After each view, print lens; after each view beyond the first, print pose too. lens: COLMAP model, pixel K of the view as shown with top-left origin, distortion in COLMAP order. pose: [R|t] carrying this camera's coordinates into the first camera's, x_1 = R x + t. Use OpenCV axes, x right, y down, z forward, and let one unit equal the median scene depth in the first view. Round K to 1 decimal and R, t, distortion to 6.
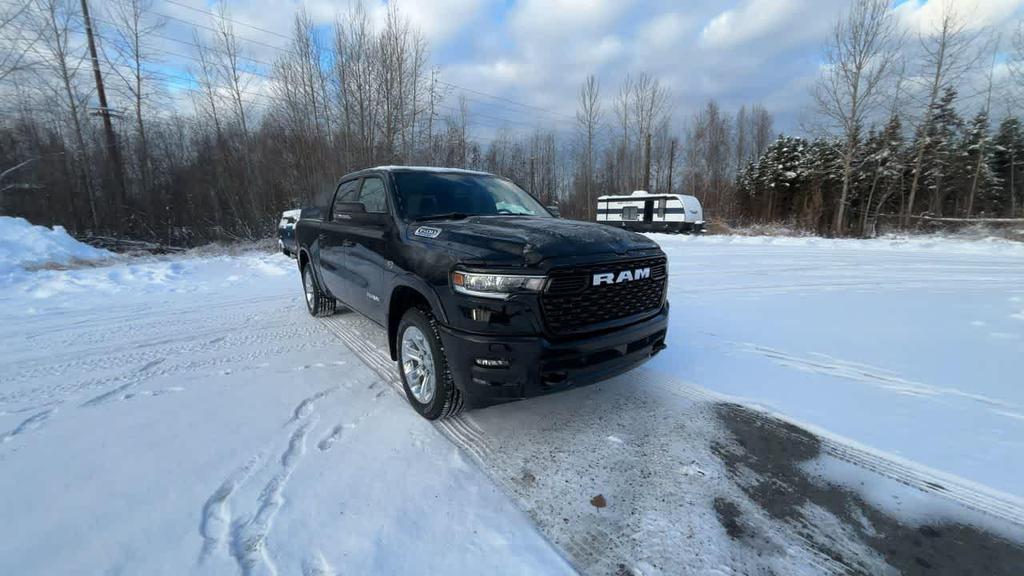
lens RADIAL K [[396.7, 0, 510.0], [0, 396.7, 284.4], [0, 0, 1]] dist [-0.001761, -0.000020]
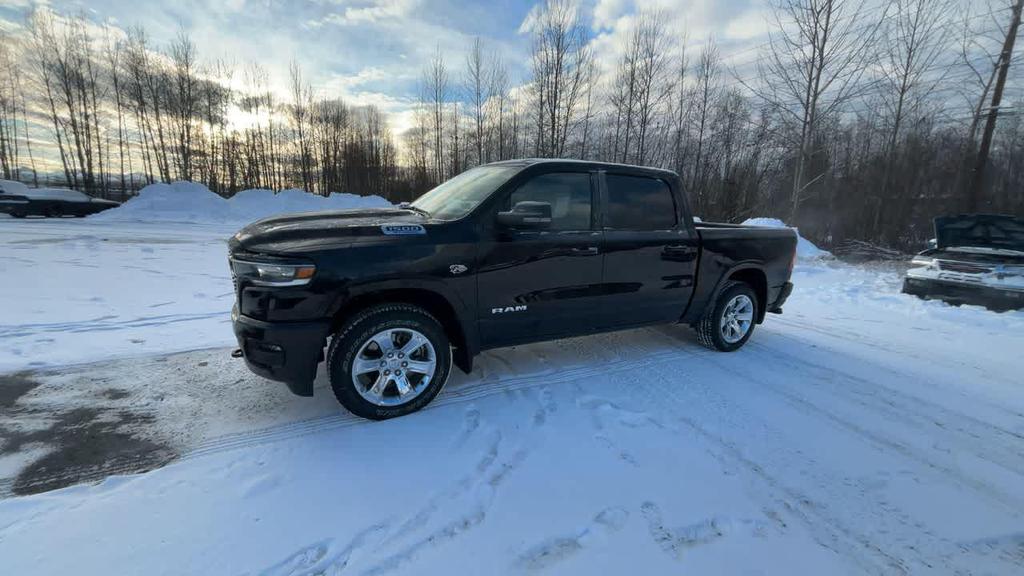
lens RADIAL K [[396.7, 0, 510.0], [0, 396.7, 284.4], [0, 0, 1]] dist [-0.001761, -0.000020]
pose [[-0.165548, 0.189306, -0.967862, 0.297628], [-0.213498, 0.951251, 0.222575, -0.084733], [0.962815, 0.243483, -0.117062, 0.444659]]
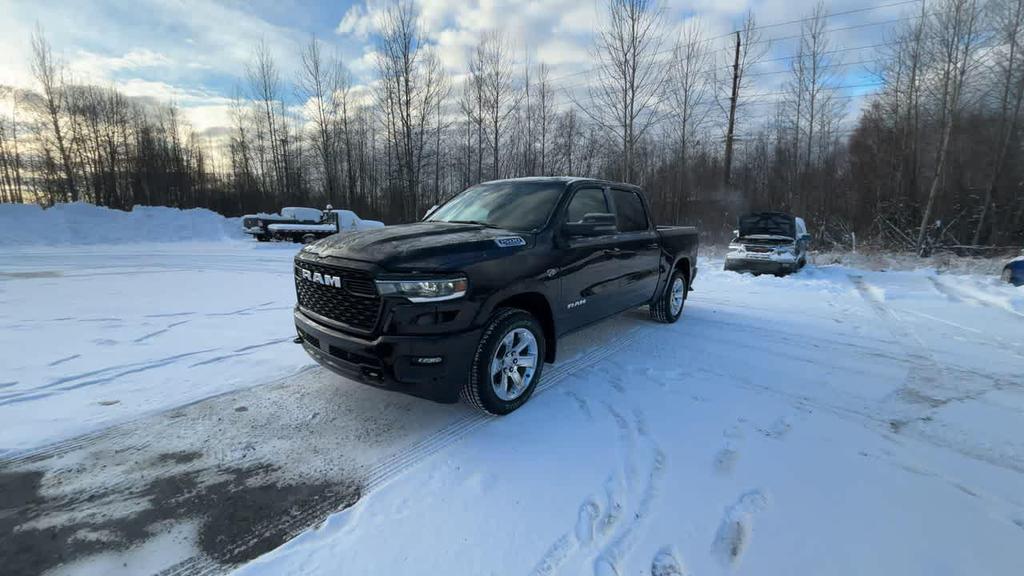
lens RADIAL K [[396.7, 0, 510.0], [0, 396.7, 284.4], [0, 0, 1]] dist [-0.001761, -0.000020]
pose [[0.217483, 0.169322, -0.961266, 0.334960], [-0.183855, 0.974316, 0.130024, -0.055626], [0.958592, 0.148455, 0.243027, 0.284238]]
